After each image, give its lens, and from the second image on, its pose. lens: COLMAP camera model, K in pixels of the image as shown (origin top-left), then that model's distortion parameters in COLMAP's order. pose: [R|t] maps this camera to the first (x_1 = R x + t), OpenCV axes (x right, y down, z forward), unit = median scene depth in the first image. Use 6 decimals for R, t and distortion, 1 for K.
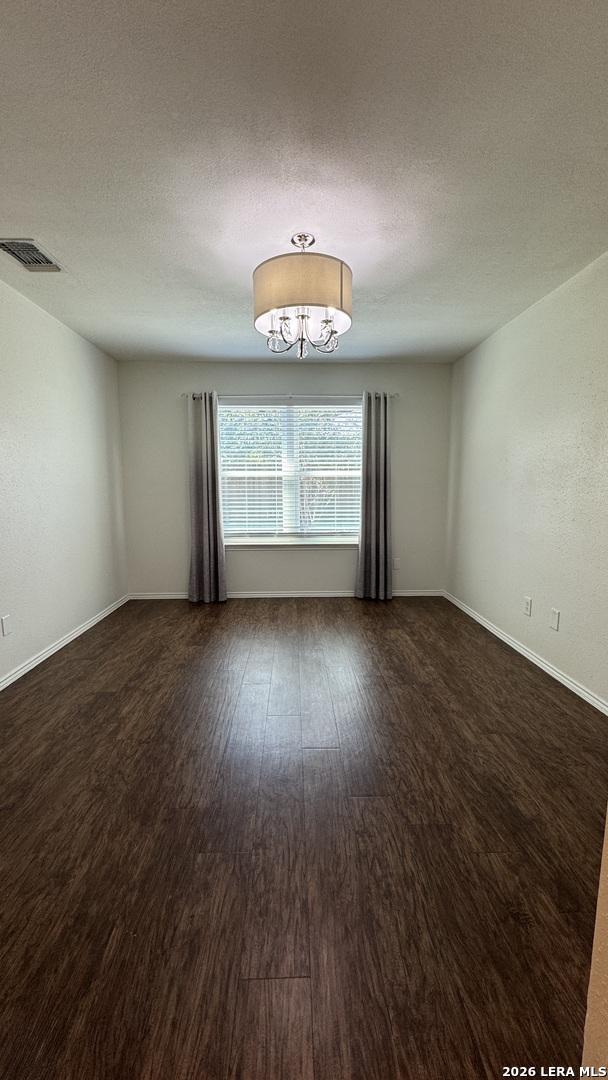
lens RADIAL K [[427.3, 0, 278.2], [0, 427.3, 541.4], [0, 0, 1]] dist [-0.000522, 0.000288]
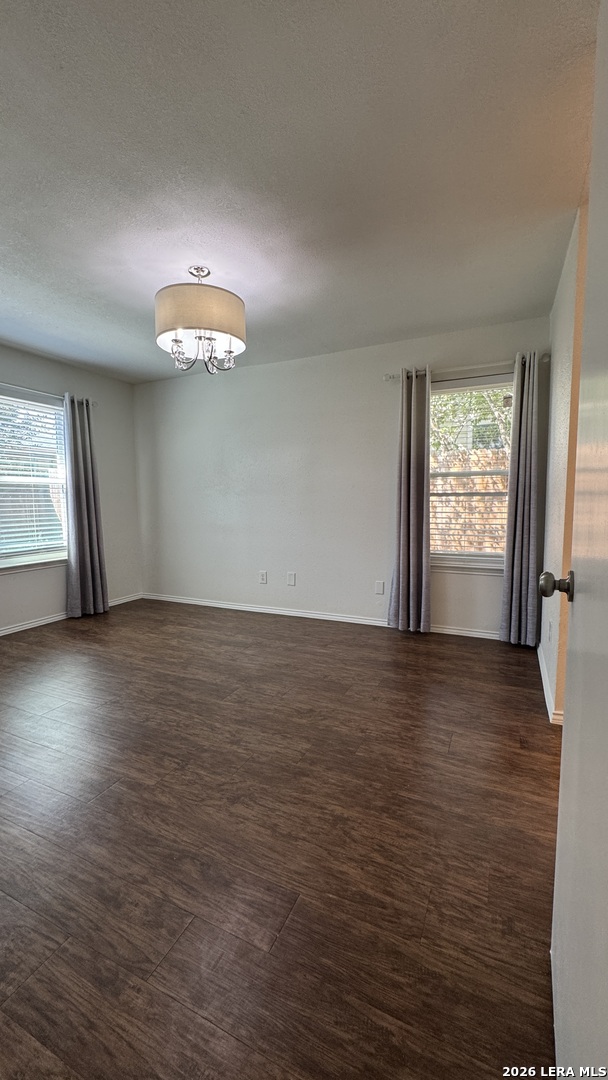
lens RADIAL K [[427.3, 0, 312.6], [0, 427.3, 542.5], [0, 0, 1]] dist [-0.000522, 0.000288]
pose [[0.446884, -0.091959, 0.889853, -0.926438], [0.124094, 0.991458, 0.040139, -0.000228], [-0.885943, 0.092488, 0.454479, 0.298797]]
